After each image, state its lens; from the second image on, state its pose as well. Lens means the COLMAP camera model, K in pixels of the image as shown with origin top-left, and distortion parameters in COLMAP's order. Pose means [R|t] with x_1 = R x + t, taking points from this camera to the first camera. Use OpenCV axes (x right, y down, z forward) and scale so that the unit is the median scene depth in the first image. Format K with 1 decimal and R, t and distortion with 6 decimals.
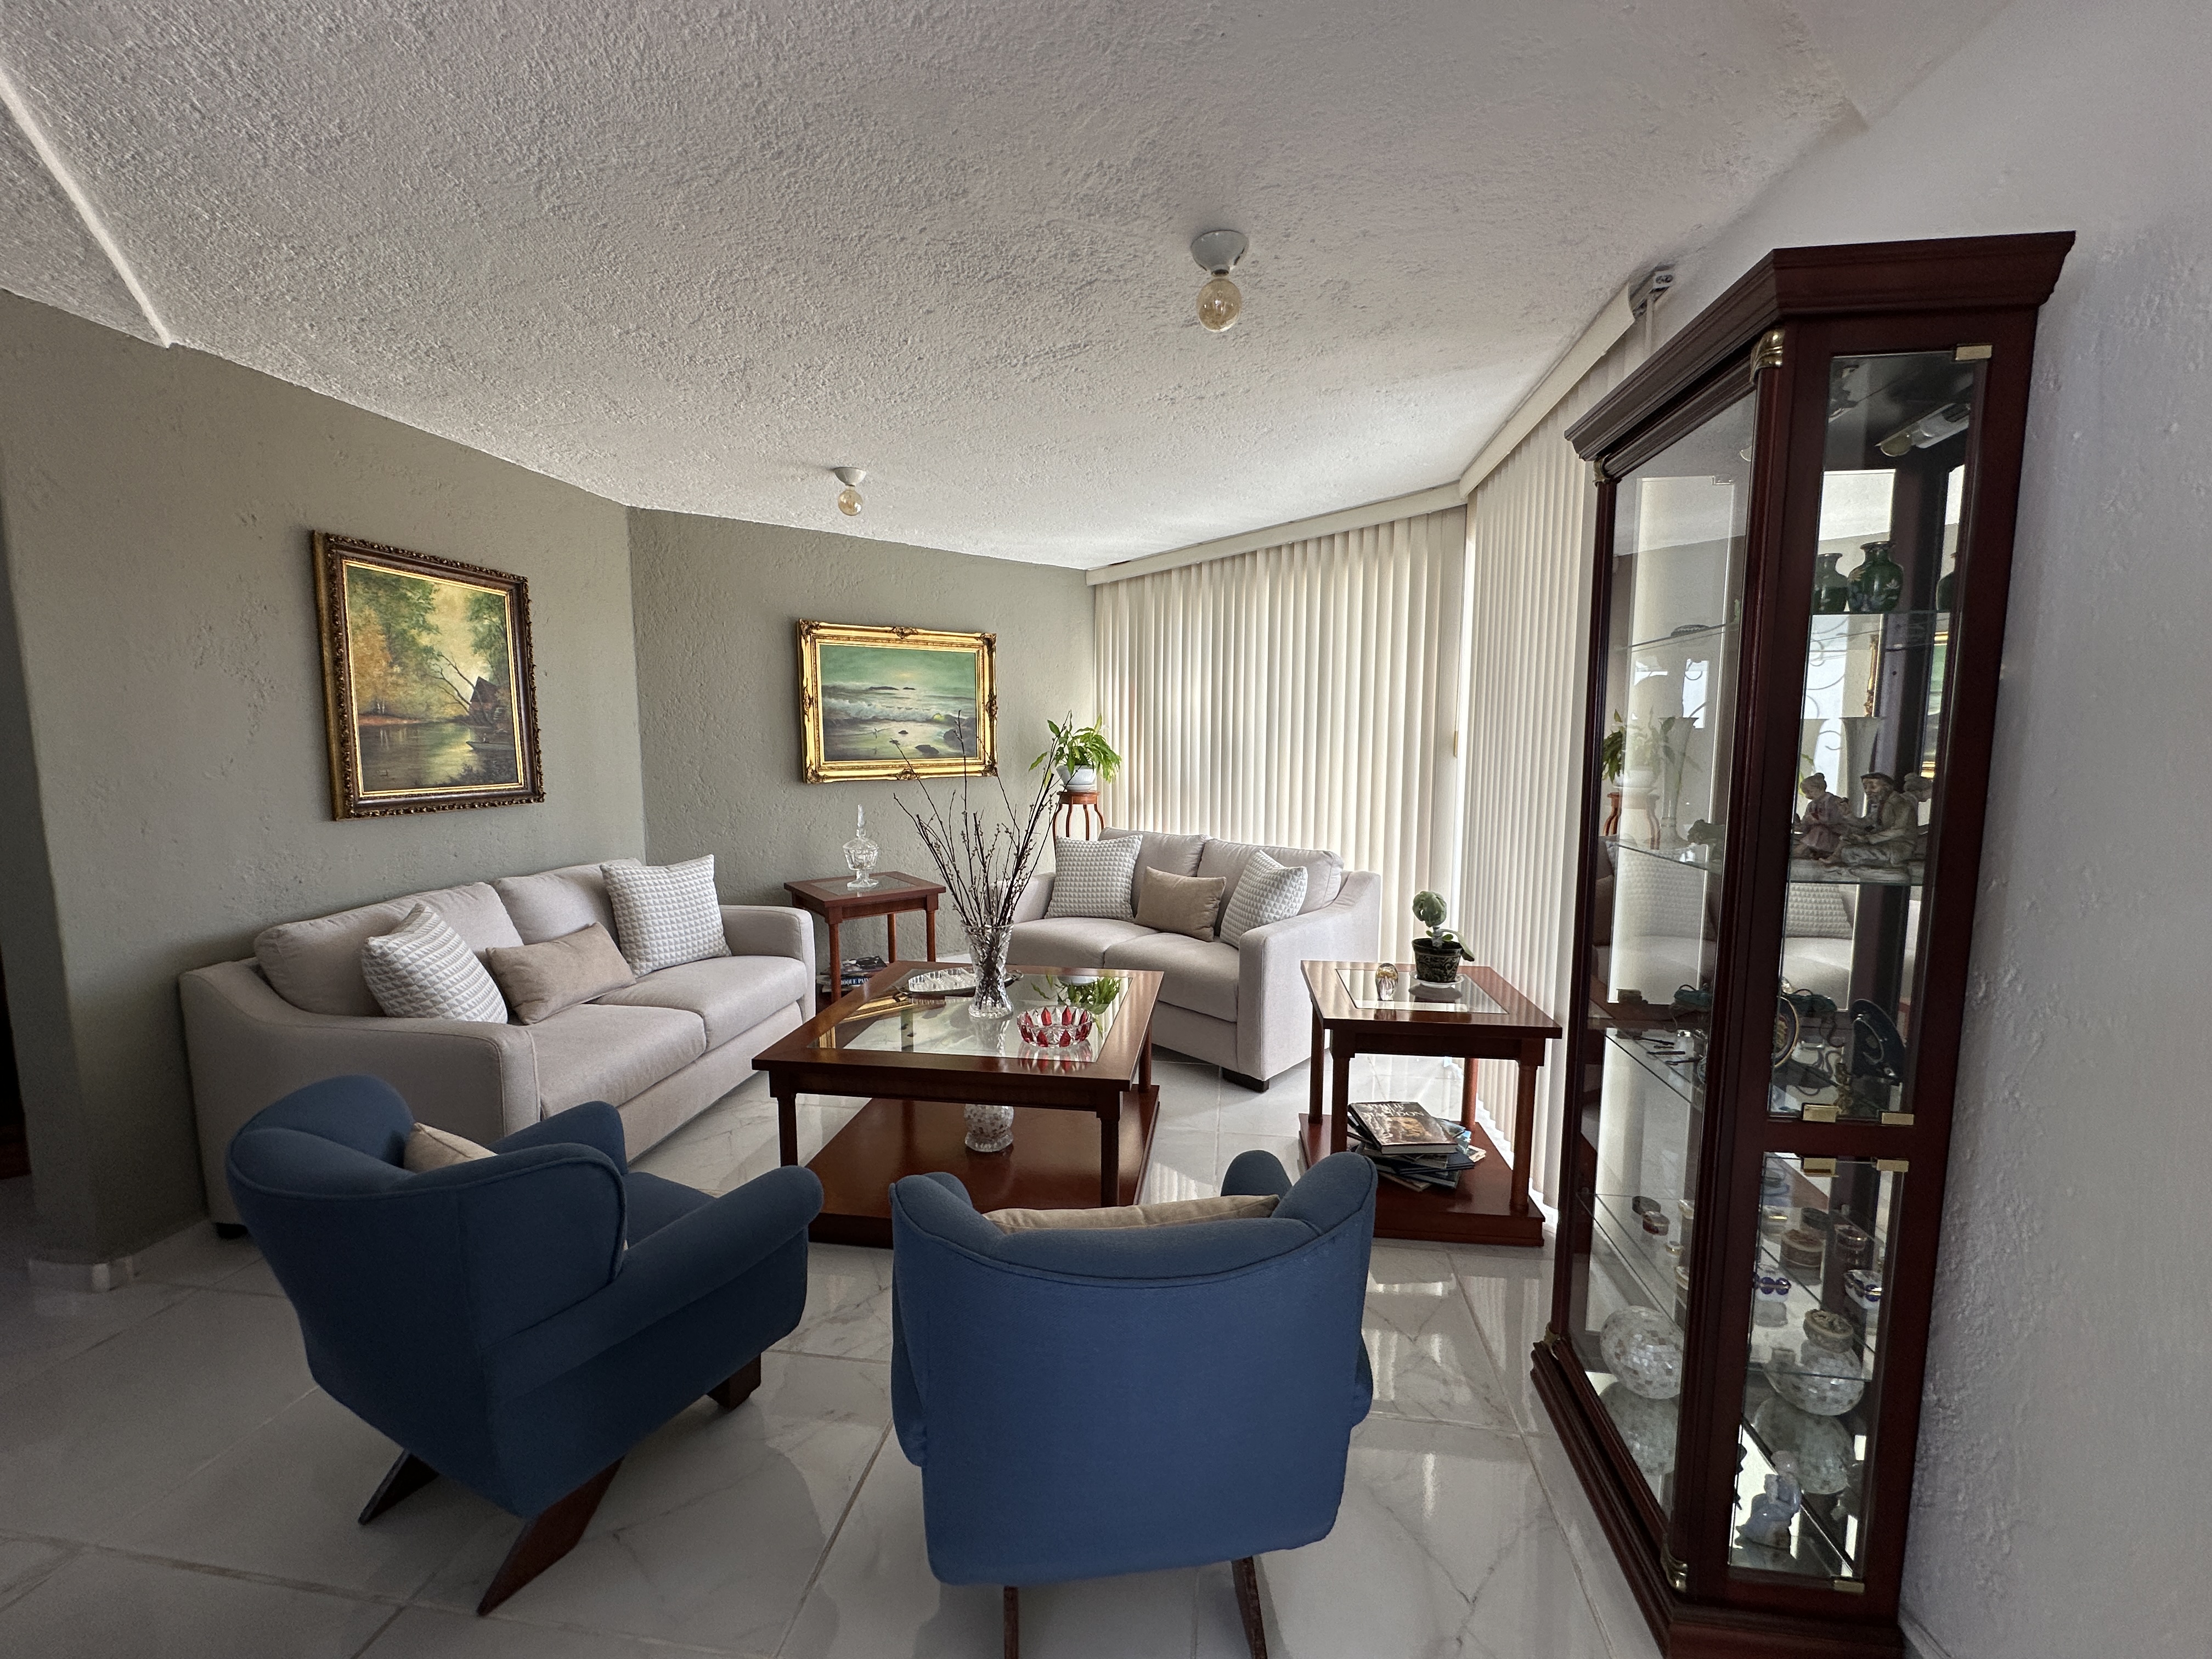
lens RADIAL K [[884.3, 0, 1107.4], [0, 884.3, 832.3], [0, 0, 1]] dist [-0.002790, 0.002548]
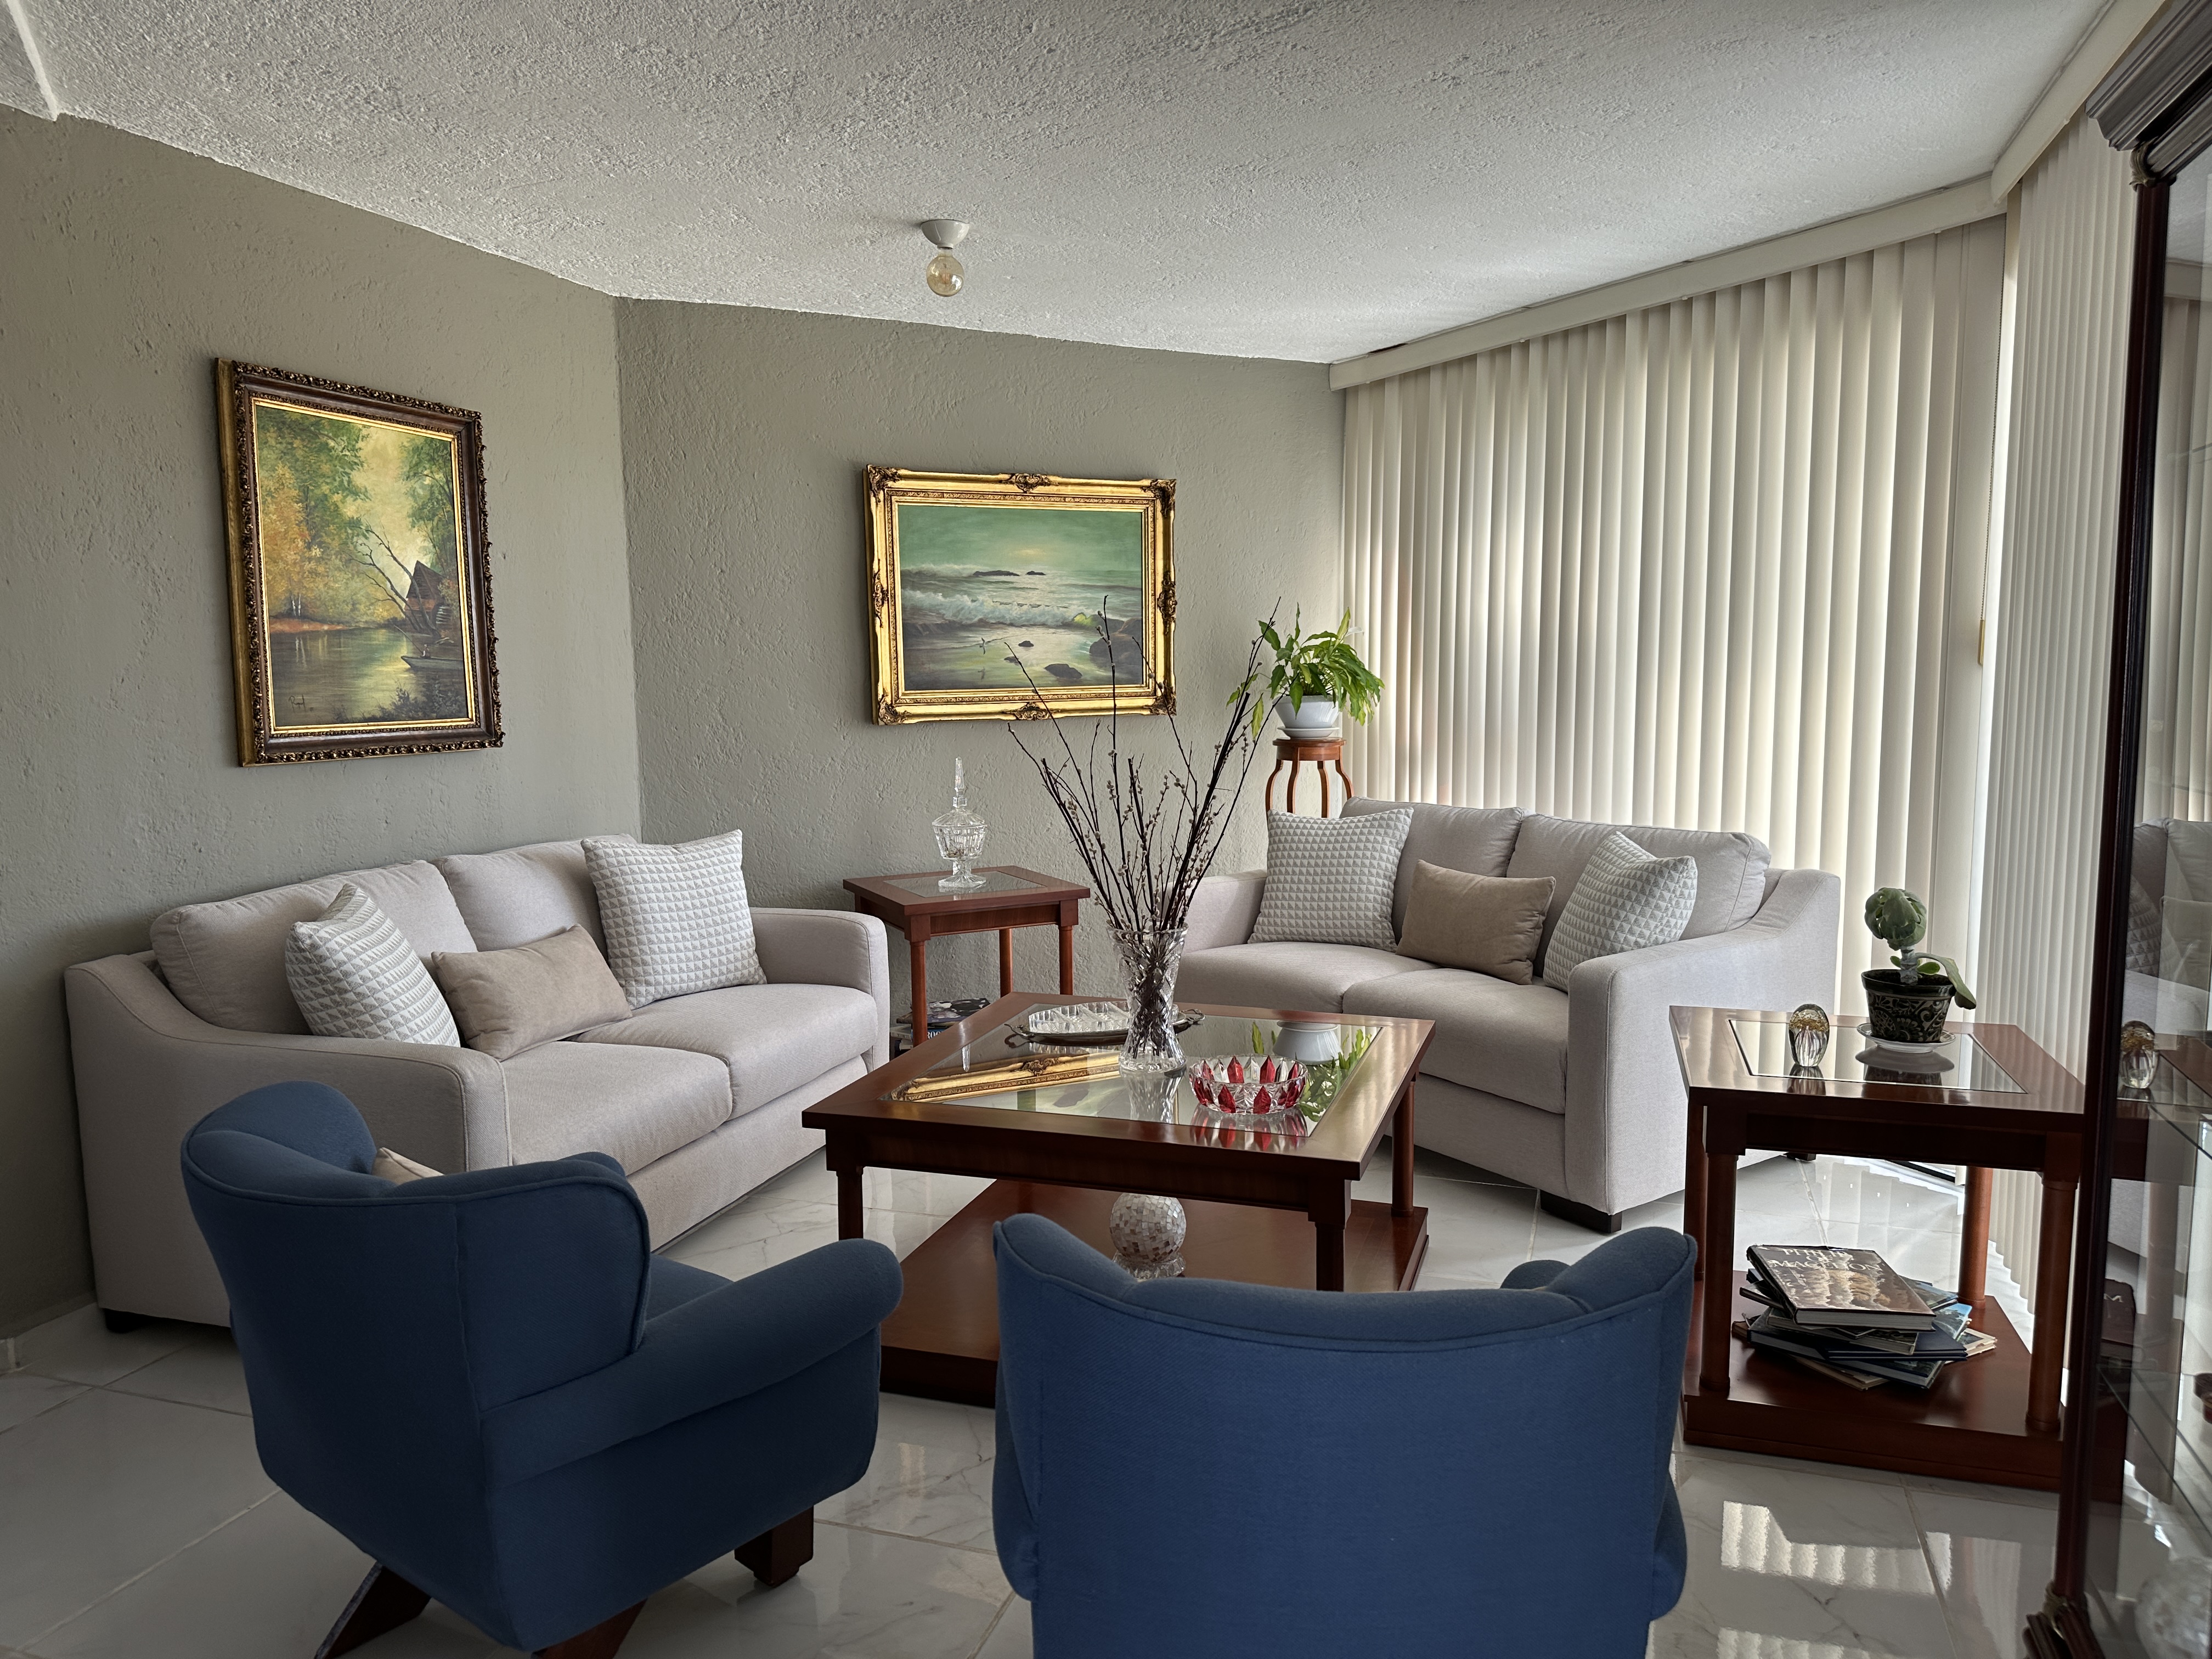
lens RADIAL K [[1547.0, 0, 1102.8], [0, 1547.0, 844.1], [0, 0, 1]] dist [0.083946, -0.087112]
pose [[0.983935, 0.009293, -0.178285, 0.029543], [-0.007824, 0.999929, 0.008941, 0.028682], [0.178356, -0.007402, 0.983938, -0.106369]]
